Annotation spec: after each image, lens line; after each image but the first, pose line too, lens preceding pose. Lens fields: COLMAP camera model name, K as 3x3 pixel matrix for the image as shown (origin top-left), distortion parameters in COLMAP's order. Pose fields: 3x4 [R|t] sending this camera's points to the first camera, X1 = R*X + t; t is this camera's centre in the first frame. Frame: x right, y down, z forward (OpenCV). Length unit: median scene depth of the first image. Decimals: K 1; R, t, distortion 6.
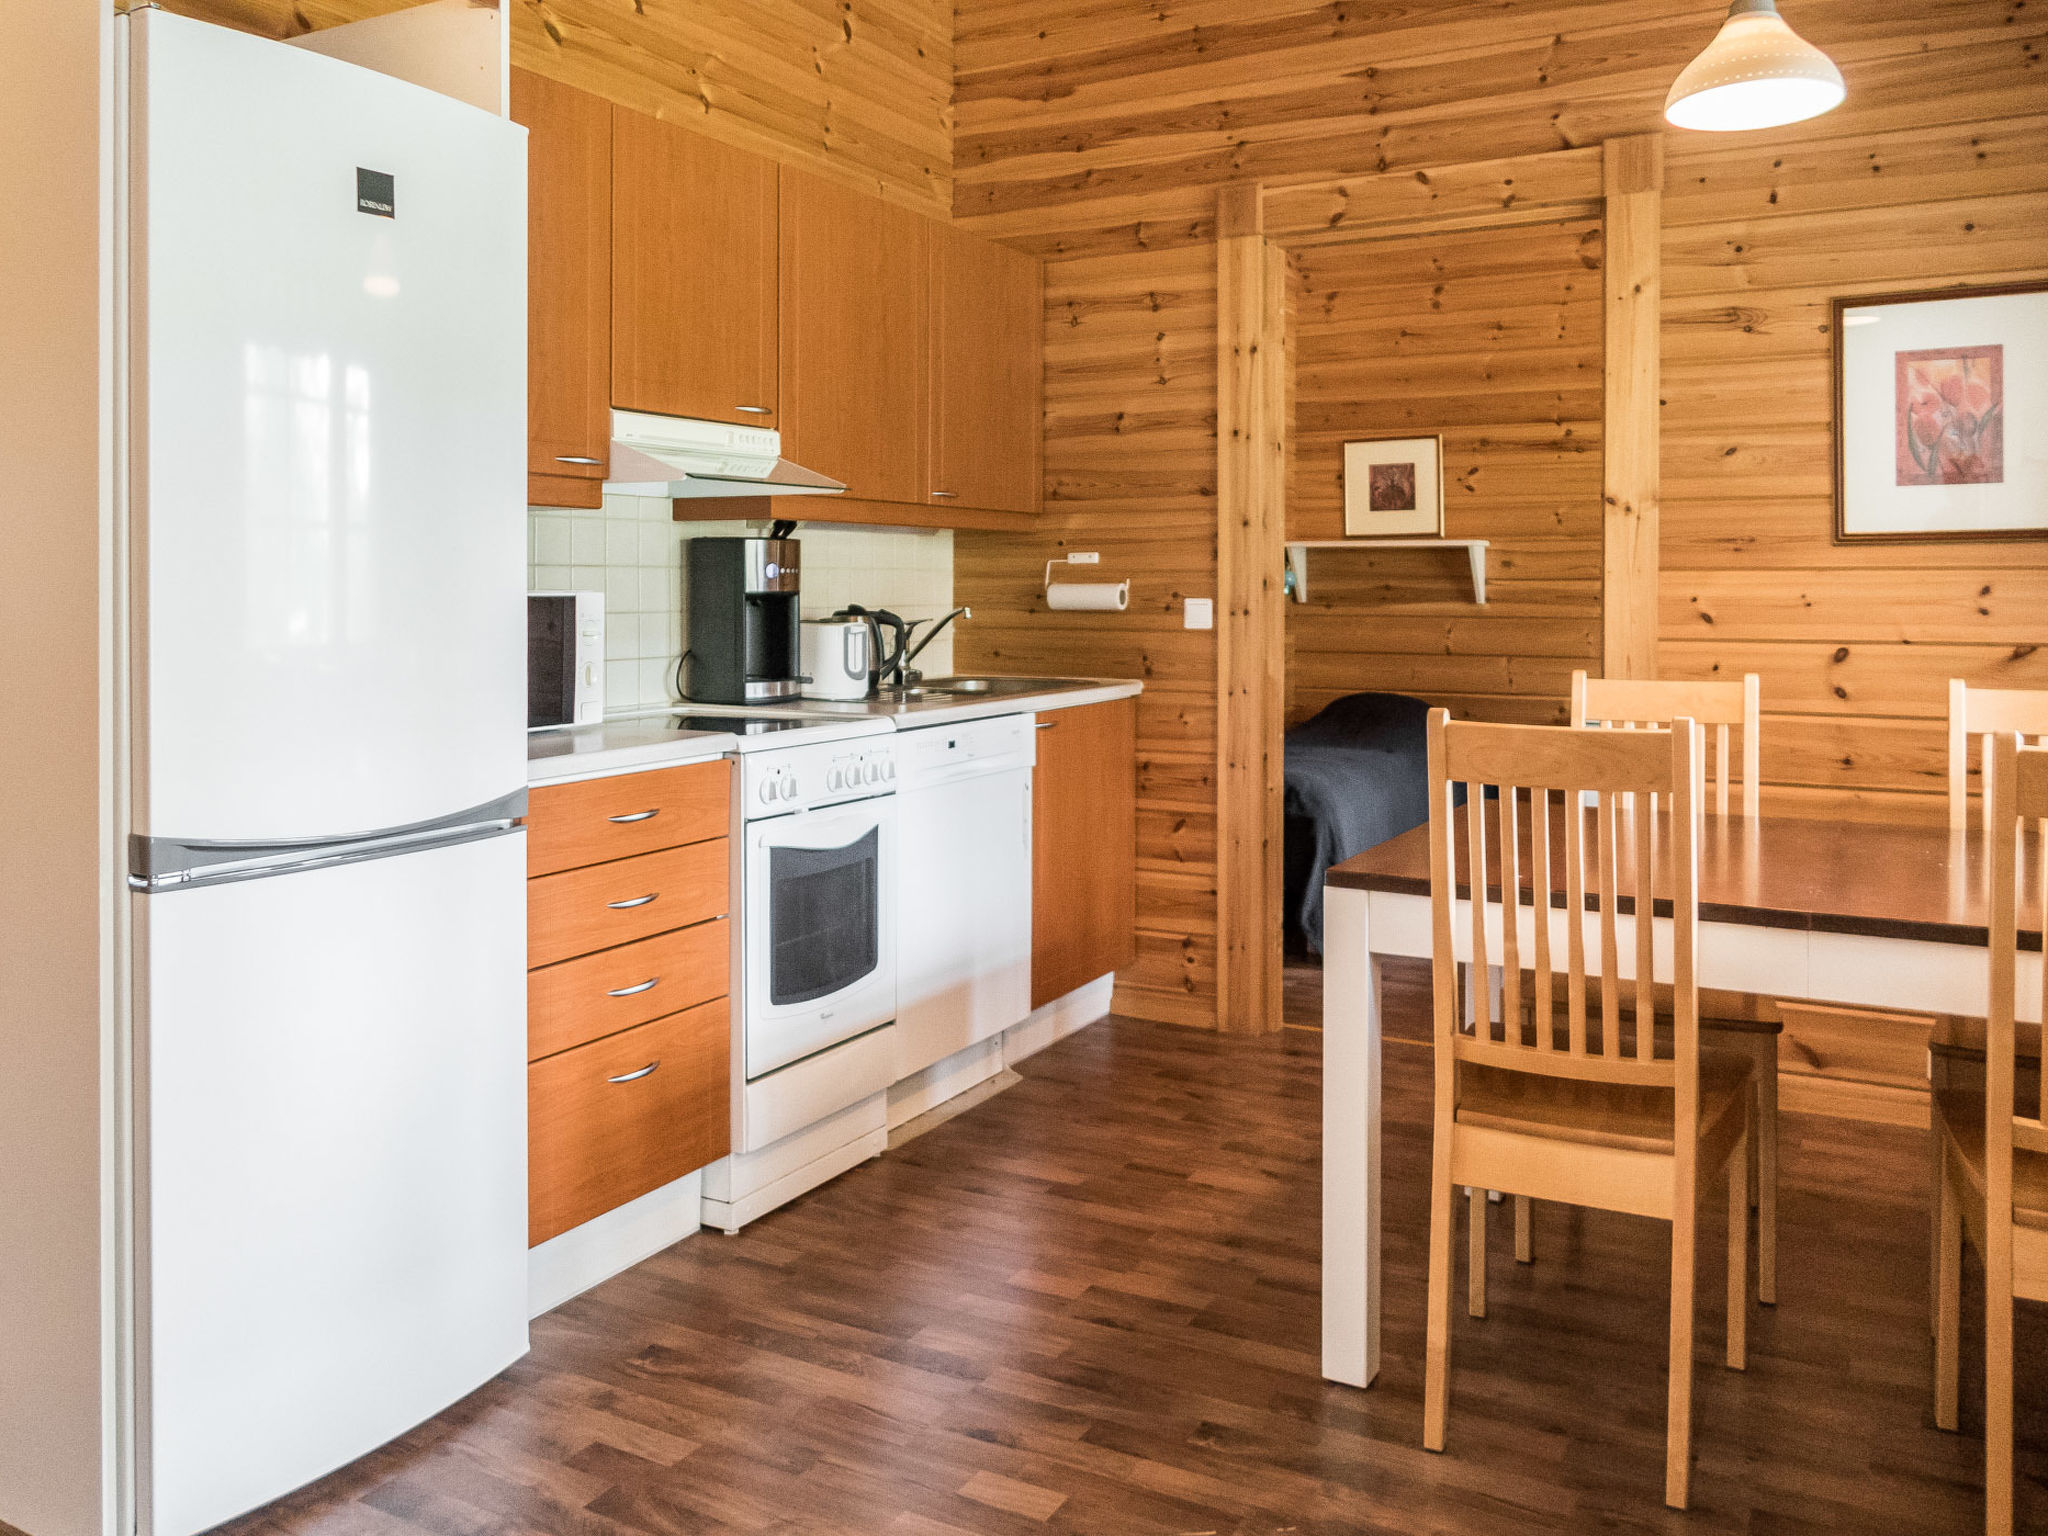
lens RADIAL K [[1632.6, 0, 1025.3], [0, 1632.6, 592.4], [0, 0, 1]] dist [-0.016255, 0.004604]
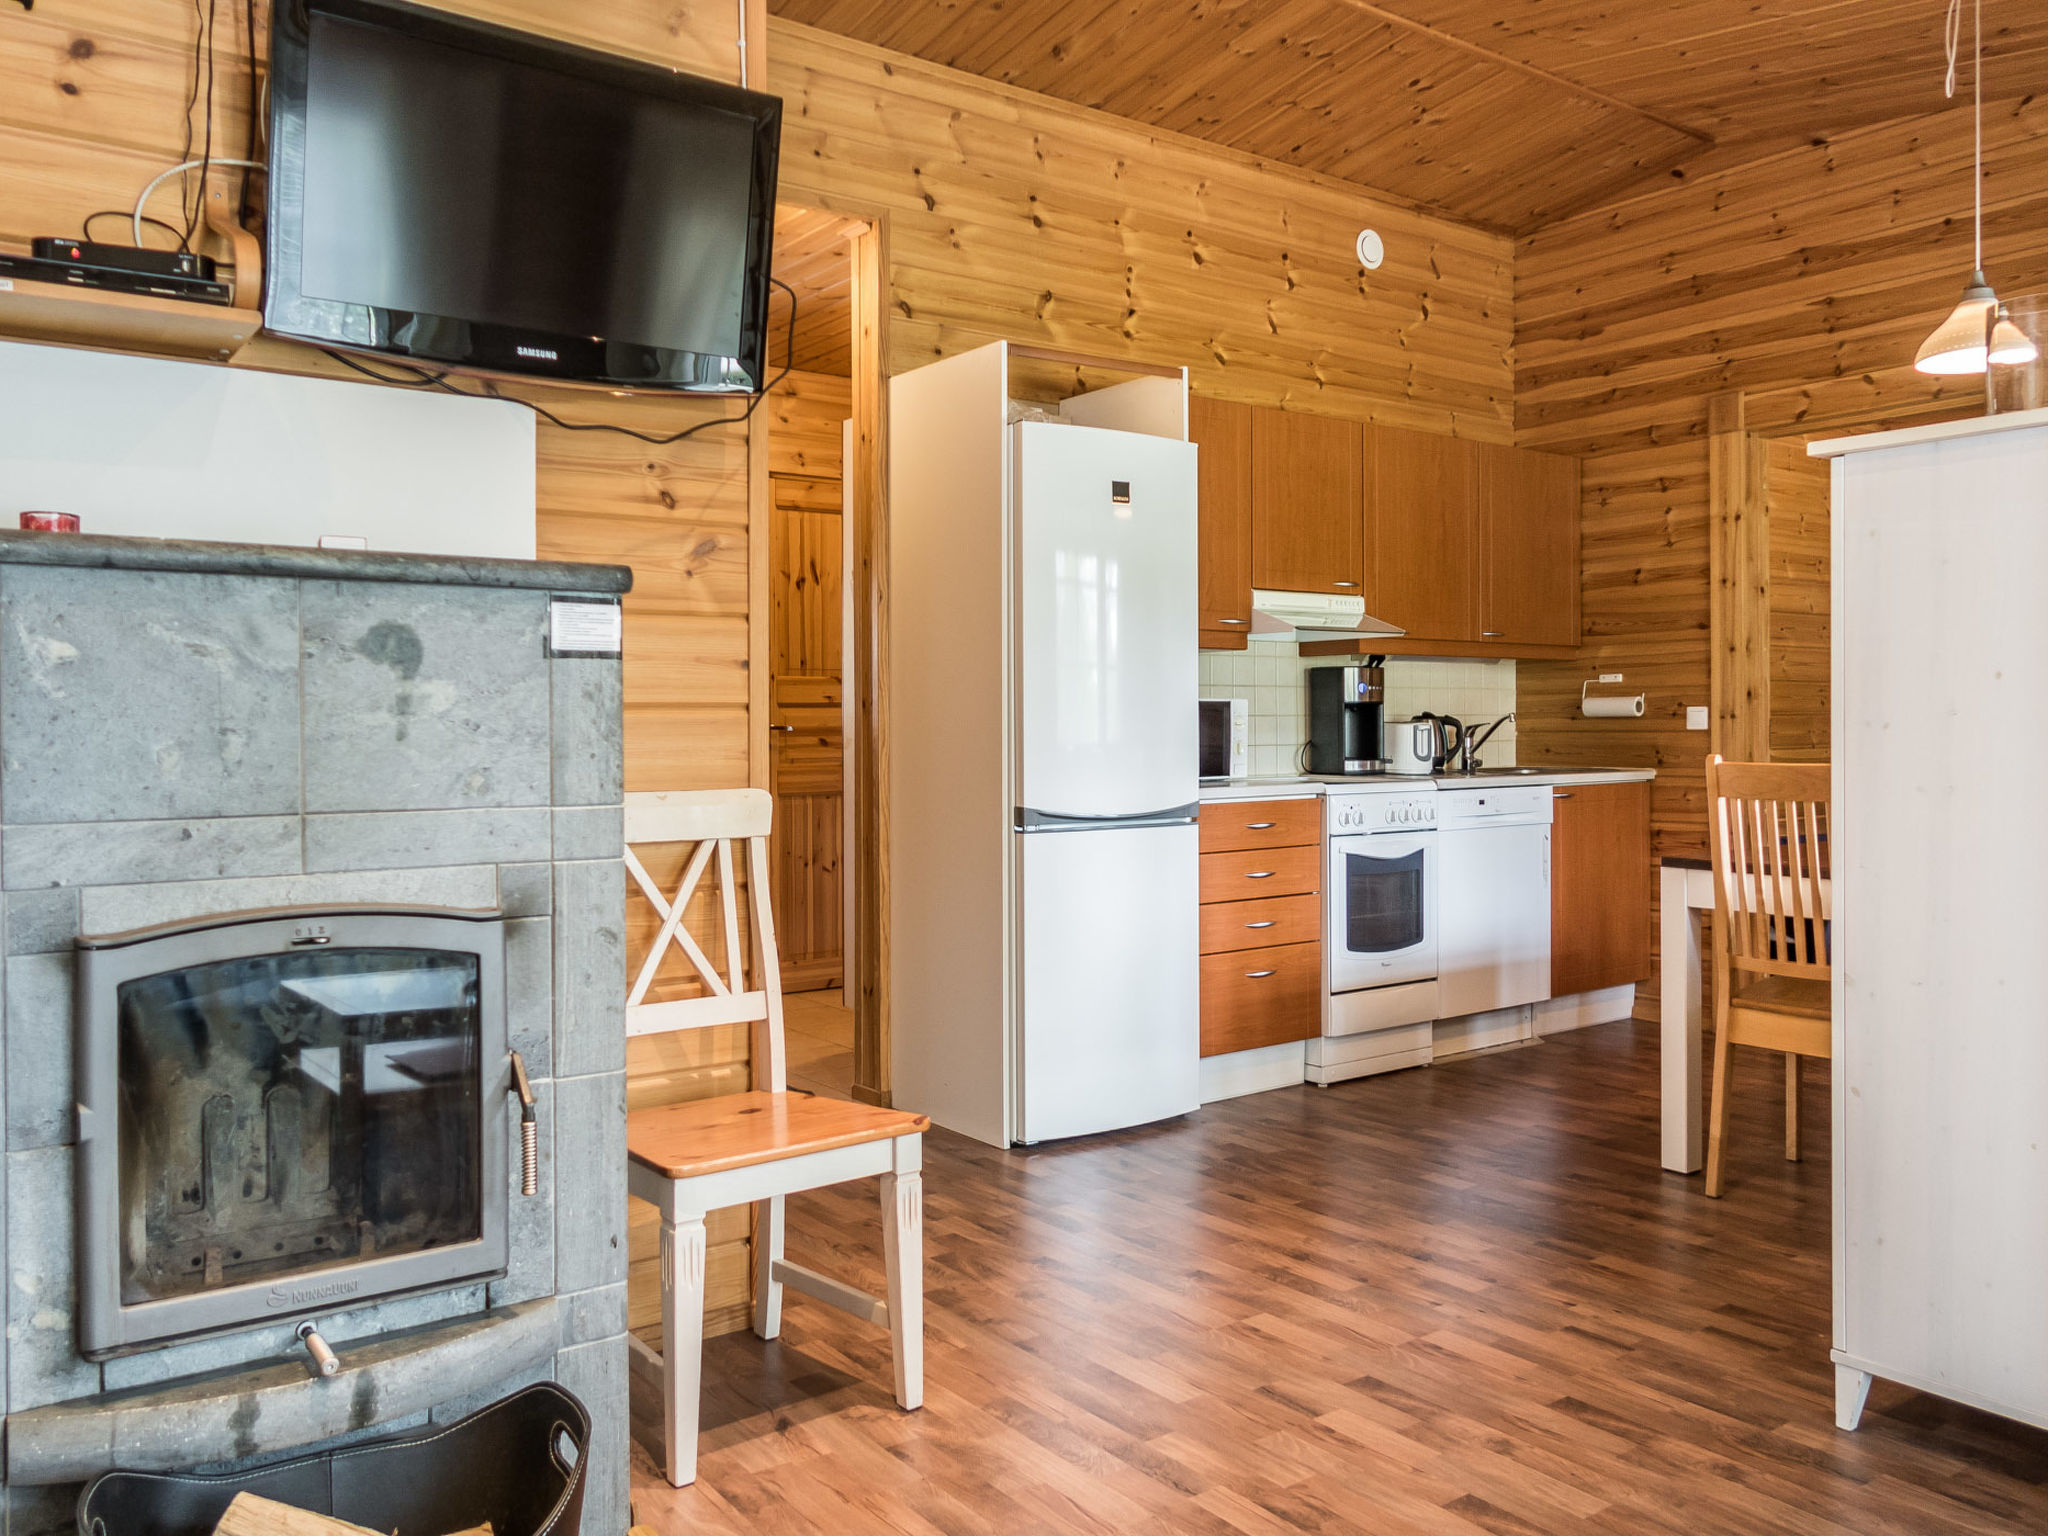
lens RADIAL K [[1594.5, 0, 1020.8], [0, 1594.5, 729.6], [0, 0, 1]] dist [-0.003076, 0.001800]
pose [[0.905642, -0.004696, -0.424017, 0.165978], [0.003468, 0.999987, -0.003667, 0.026645], [0.424029, 0.001851, 0.905647, -0.430426]]
